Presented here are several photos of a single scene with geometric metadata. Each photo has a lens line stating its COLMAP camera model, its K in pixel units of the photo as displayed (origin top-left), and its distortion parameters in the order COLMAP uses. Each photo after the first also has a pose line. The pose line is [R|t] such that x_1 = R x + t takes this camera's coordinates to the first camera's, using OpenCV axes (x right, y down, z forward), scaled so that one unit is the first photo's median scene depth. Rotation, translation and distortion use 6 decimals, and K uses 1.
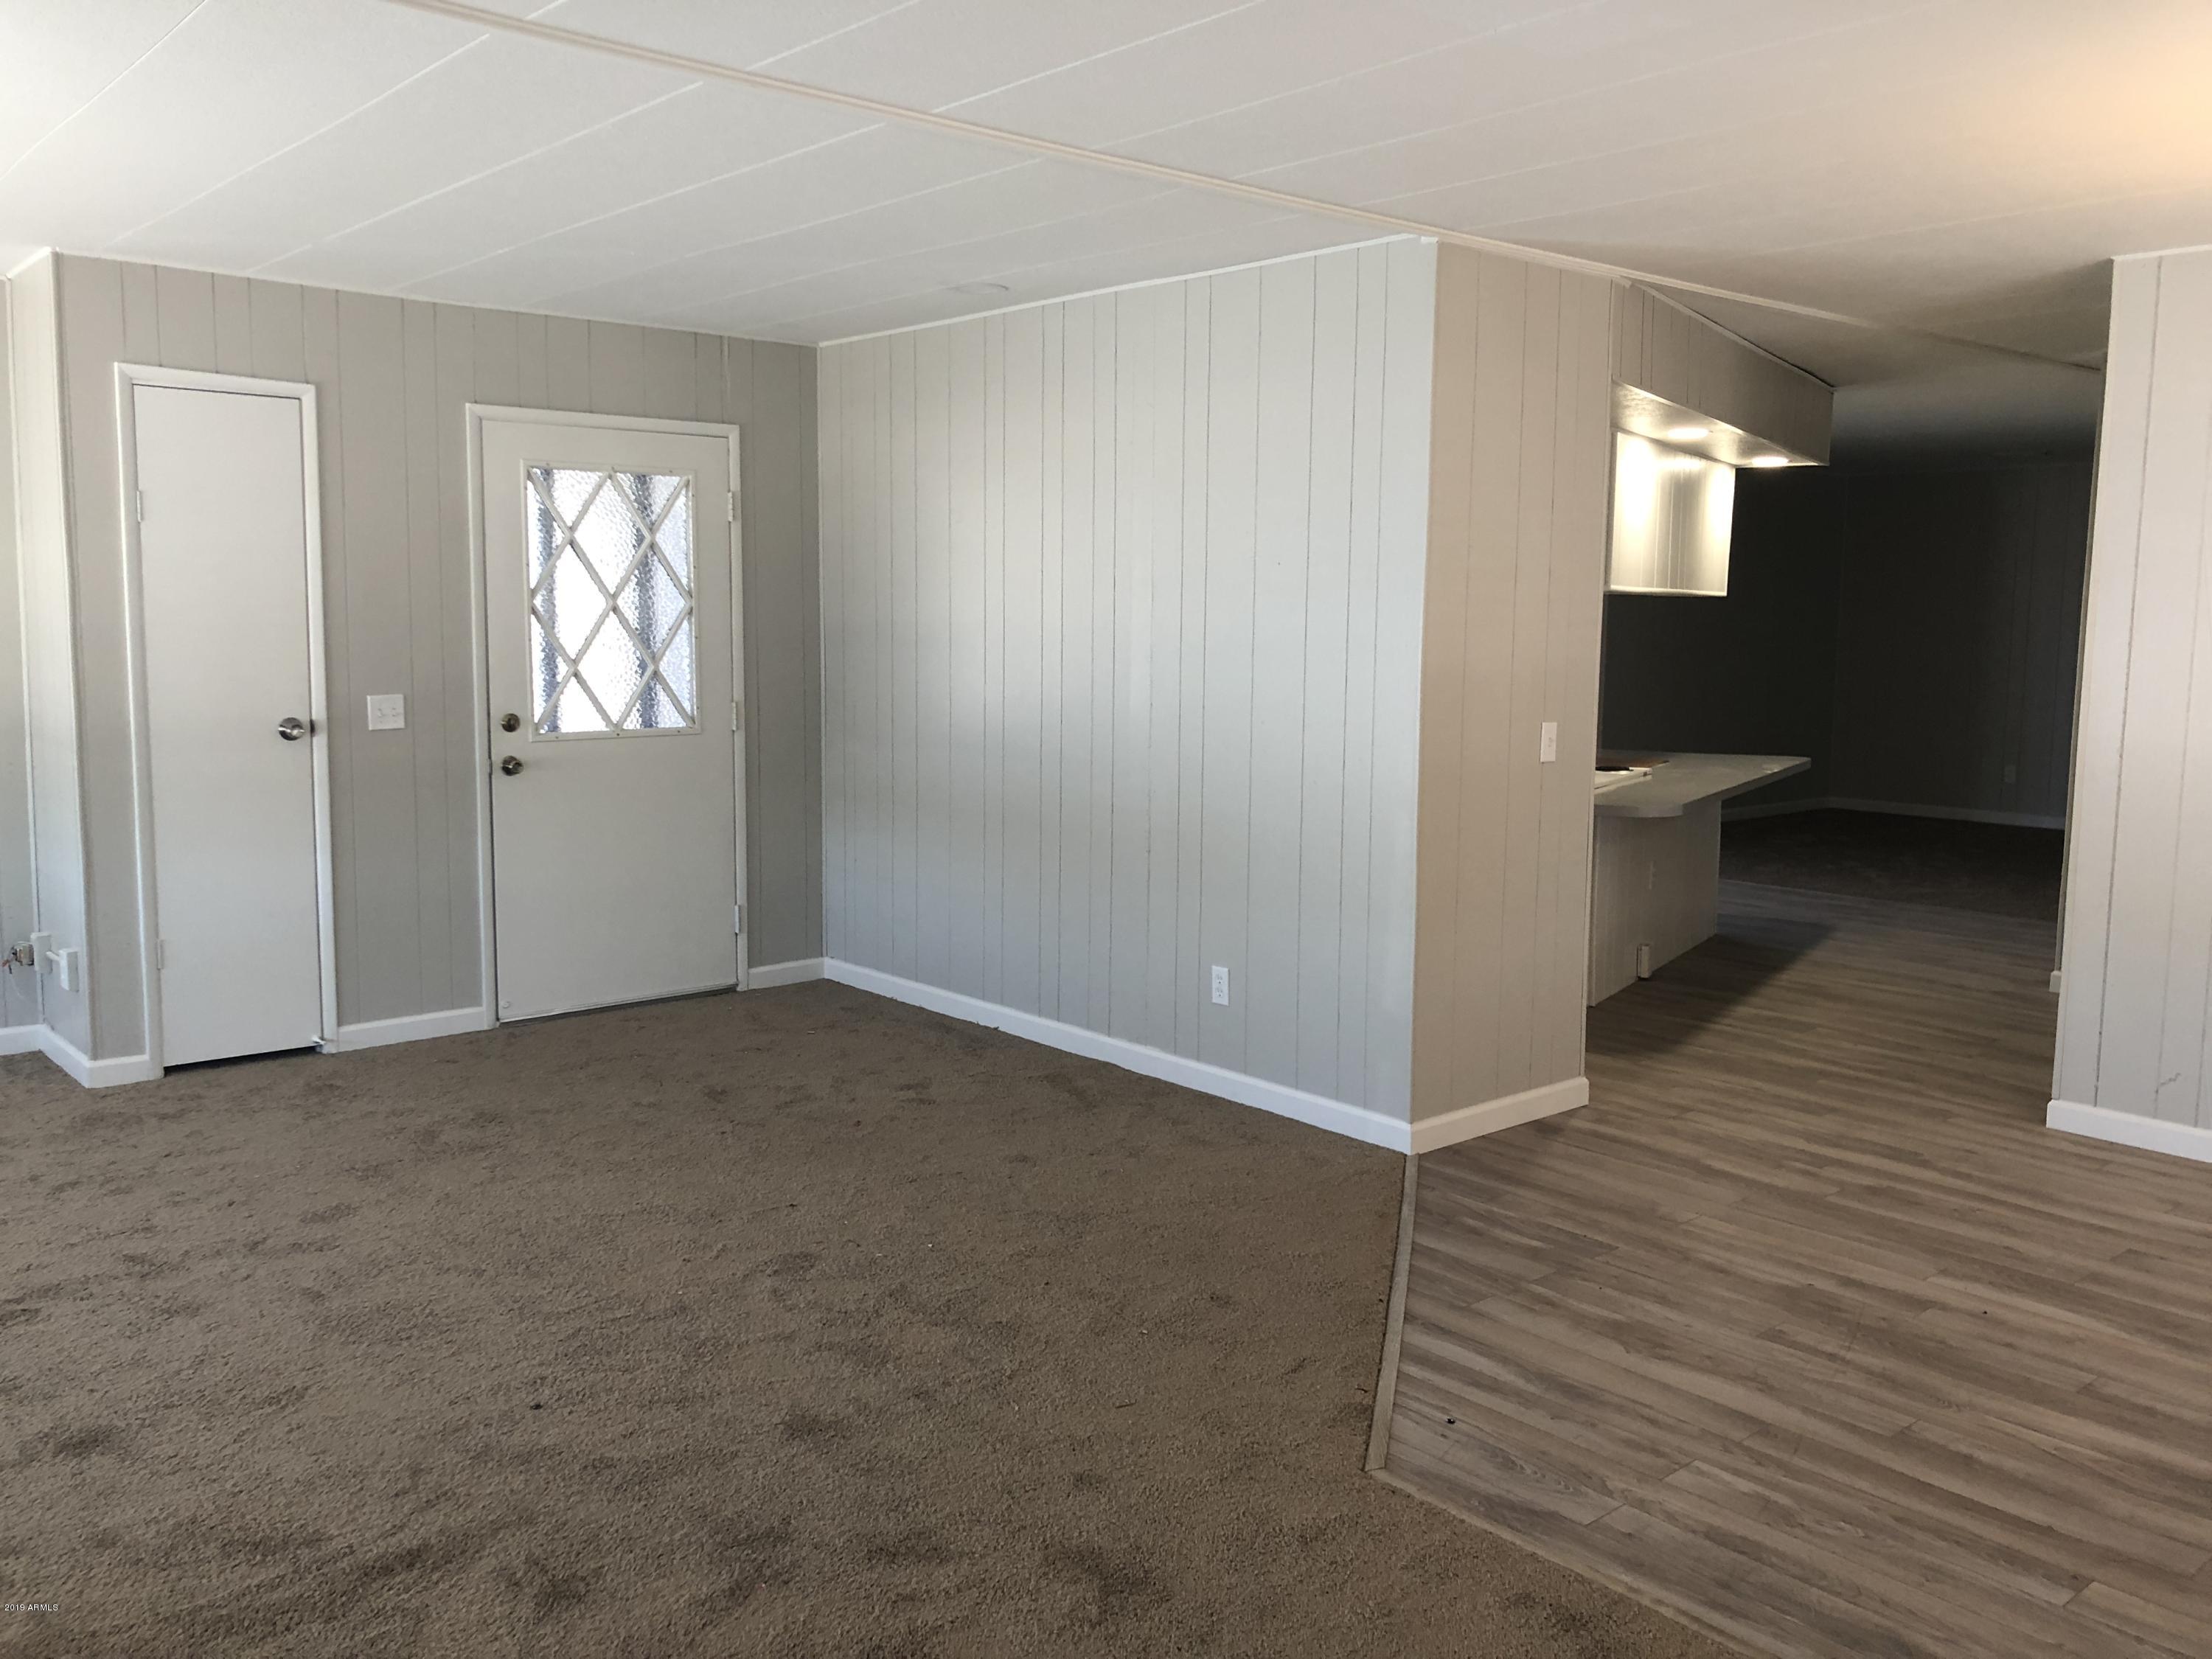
lens RADIAL K [[1828.3, 0, 1104.4], [0, 1828.3, 814.2], [0, 0, 1]] dist [0.017316, 0.001663]
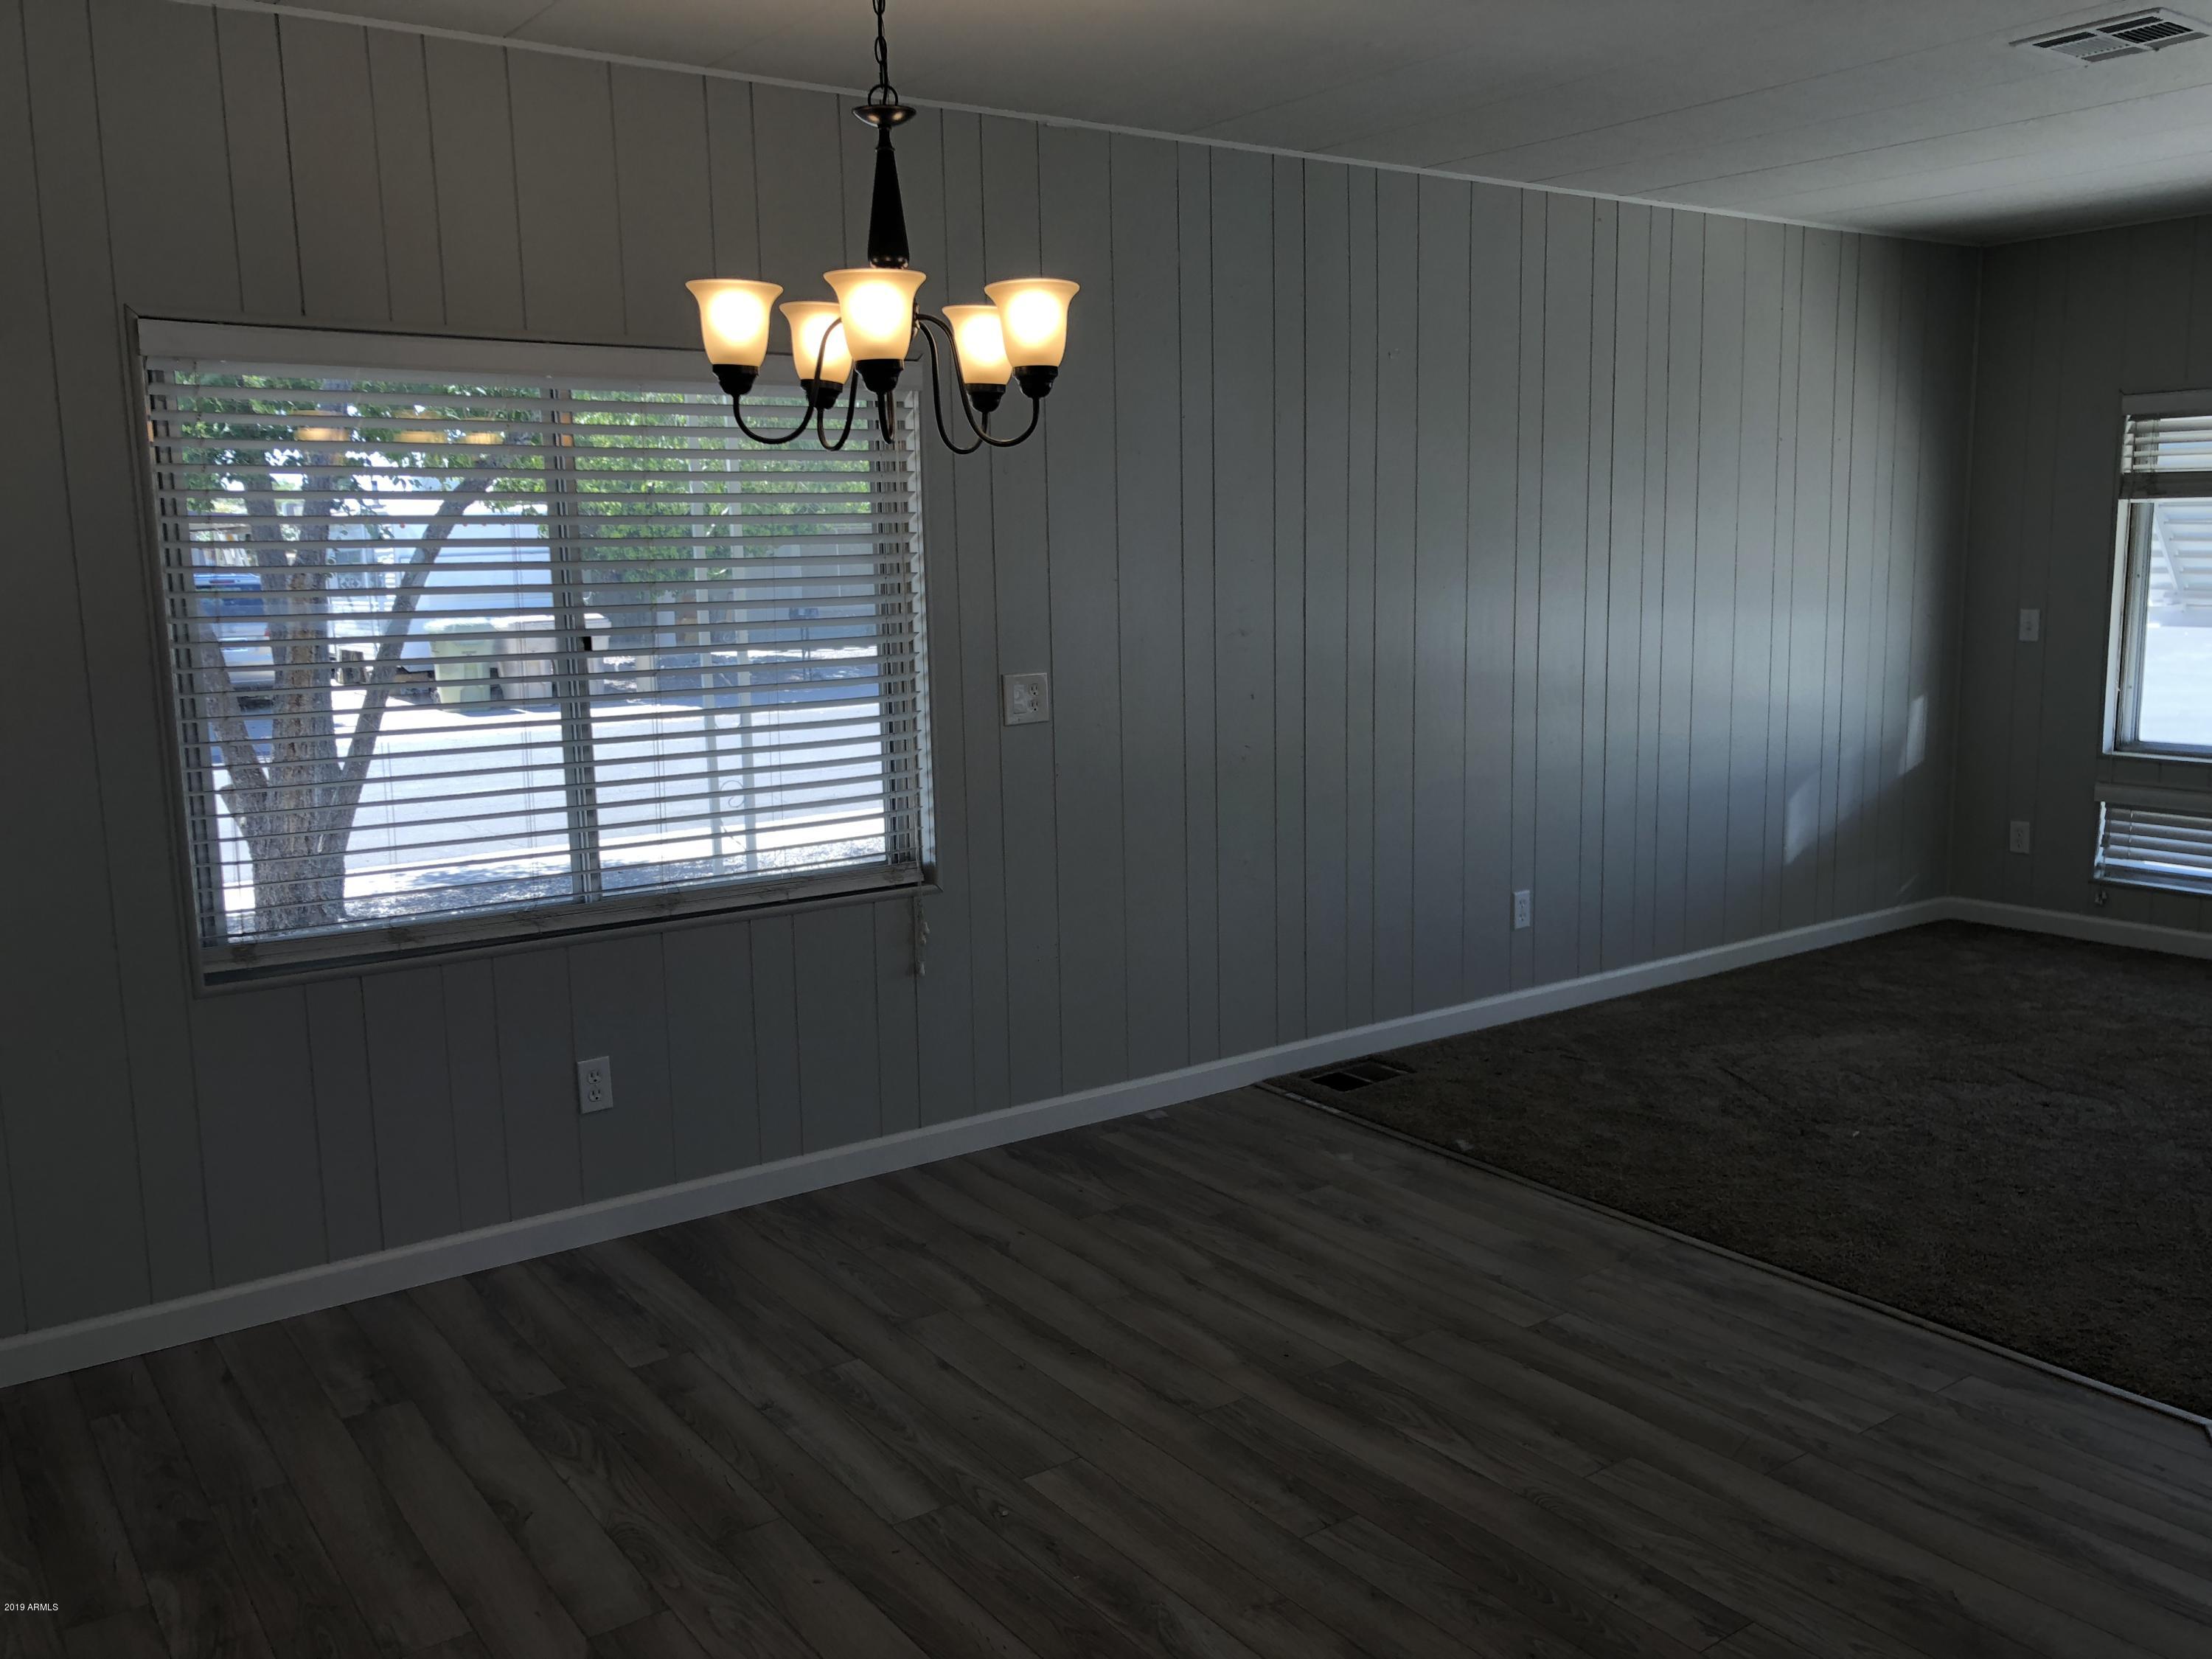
lens RADIAL K [[1828.3, 0, 1104.4], [0, 1828.3, 814.2], [0, 0, 1]] dist [0.017316, 0.001663]
pose [[-0.994599, -0.012570, 0.103026, 0.459165], [0.015796, 0.962742, 0.269958, -0.158693], [-0.102580, 0.270128, -0.957344, 1.387426]]
